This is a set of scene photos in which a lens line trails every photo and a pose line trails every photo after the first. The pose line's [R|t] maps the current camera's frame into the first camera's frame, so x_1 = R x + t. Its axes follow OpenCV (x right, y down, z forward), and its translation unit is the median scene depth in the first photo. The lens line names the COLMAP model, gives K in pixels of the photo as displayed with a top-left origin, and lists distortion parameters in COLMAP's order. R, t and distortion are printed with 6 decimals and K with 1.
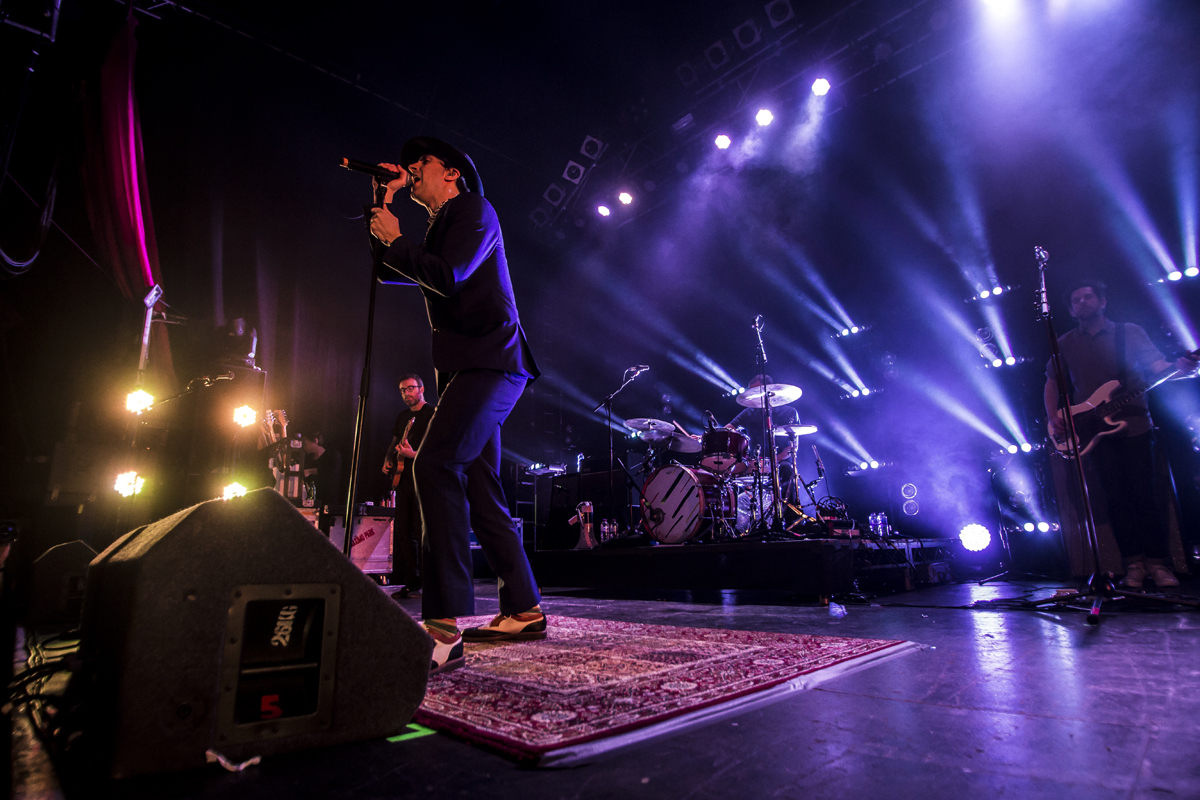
lens RADIAL K [[620.6, 0, 600.0], [0, 620.6, 400.0], [0, 0, 1]] dist [-0.016686, -0.000187]
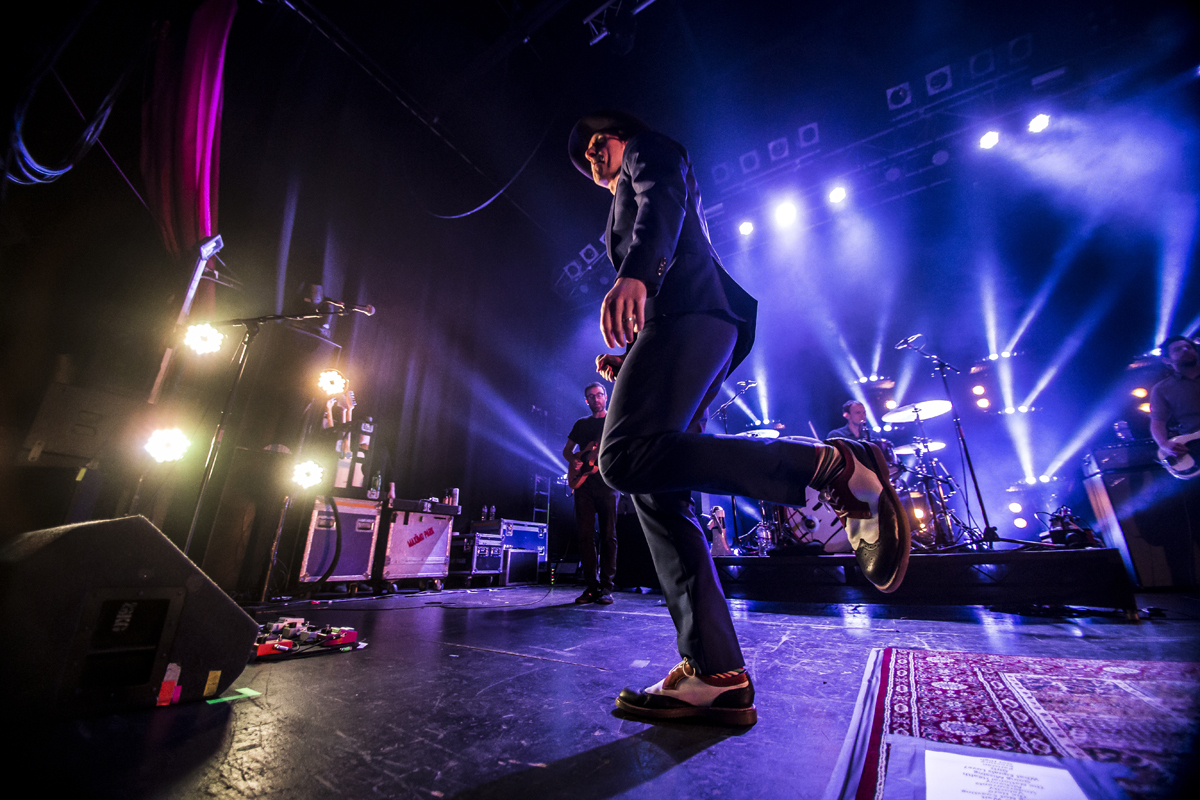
lens RADIAL K [[432.9, 0, 600.0], [0, 432.9, 400.0], [0, 0, 1]] dist [-0.001224, -0.006737]
pose [[0.969022, 0.109579, 0.221336, -0.302368], [-0.083009, 0.988552, -0.125996, 0.081852], [-0.232609, 0.103720, 0.967024, 0.298834]]
